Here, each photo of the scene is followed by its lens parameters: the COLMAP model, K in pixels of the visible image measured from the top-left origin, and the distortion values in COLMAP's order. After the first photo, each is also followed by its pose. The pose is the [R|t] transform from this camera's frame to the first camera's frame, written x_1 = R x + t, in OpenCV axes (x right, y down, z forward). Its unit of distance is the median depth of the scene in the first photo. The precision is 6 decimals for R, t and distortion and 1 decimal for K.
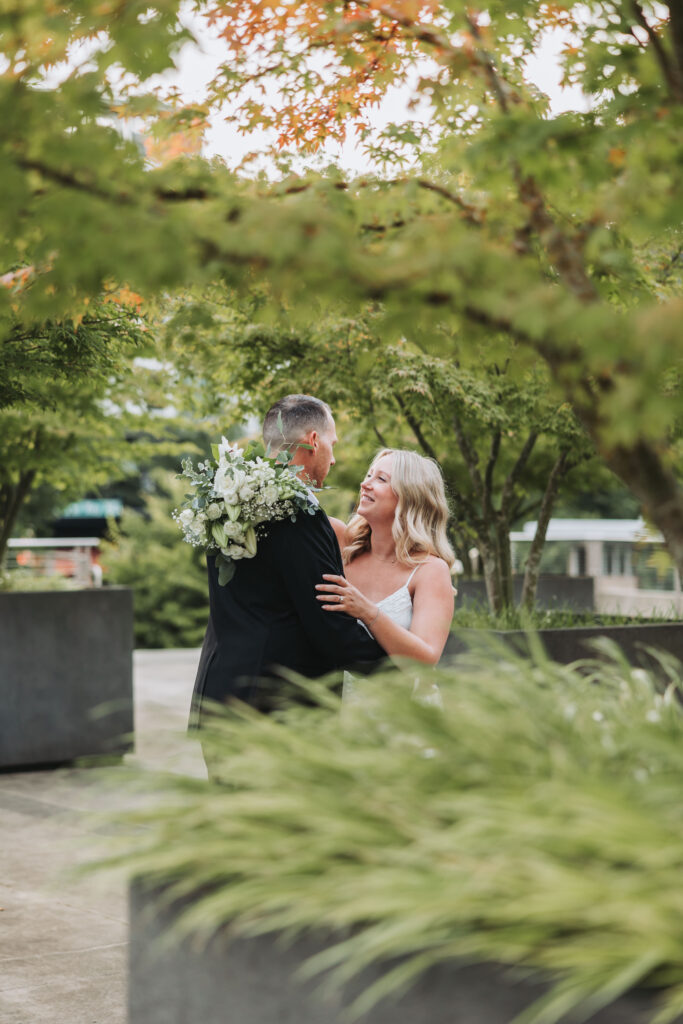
lens RADIAL K [[1886.7, 0, 377.7], [0, 1886.7, 511.6], [0, 0, 1]] dist [-0.005763, 0.008538]
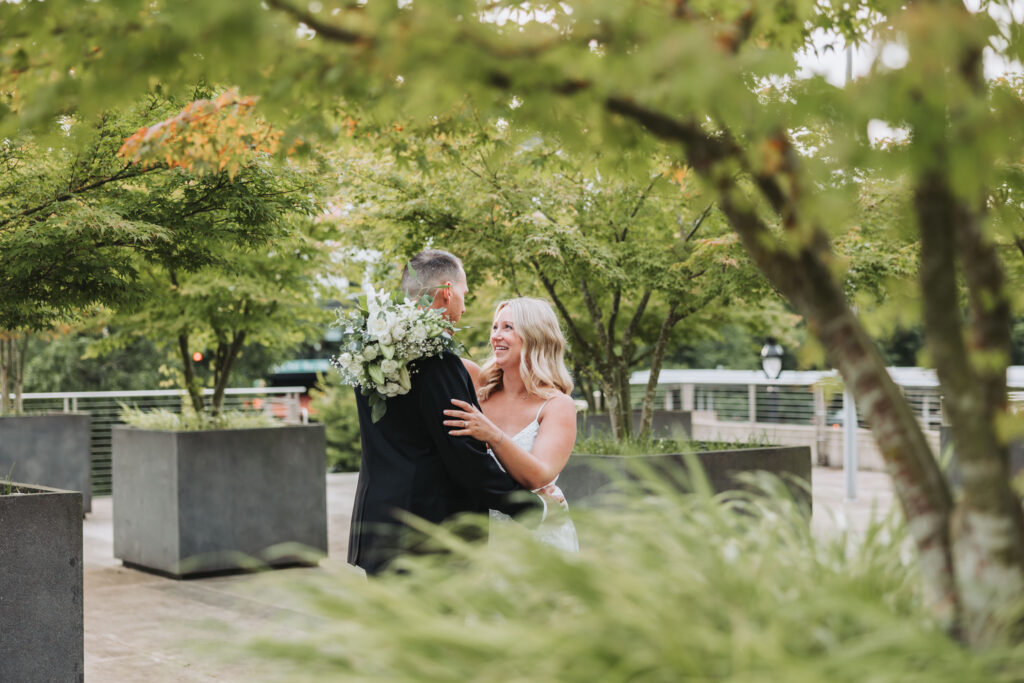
lens RADIAL K [[1401.2, 0, 532.6], [0, 1401.2, 340.1], [0, 0, 1]] dist [-0.012461, 0.041094]
pose [[0.999880, -0.013456, 0.007679, 0.001890], [0.013596, 0.999738, -0.018400, 0.005387], [-0.007429, 0.018502, 0.999801, 0.114479]]
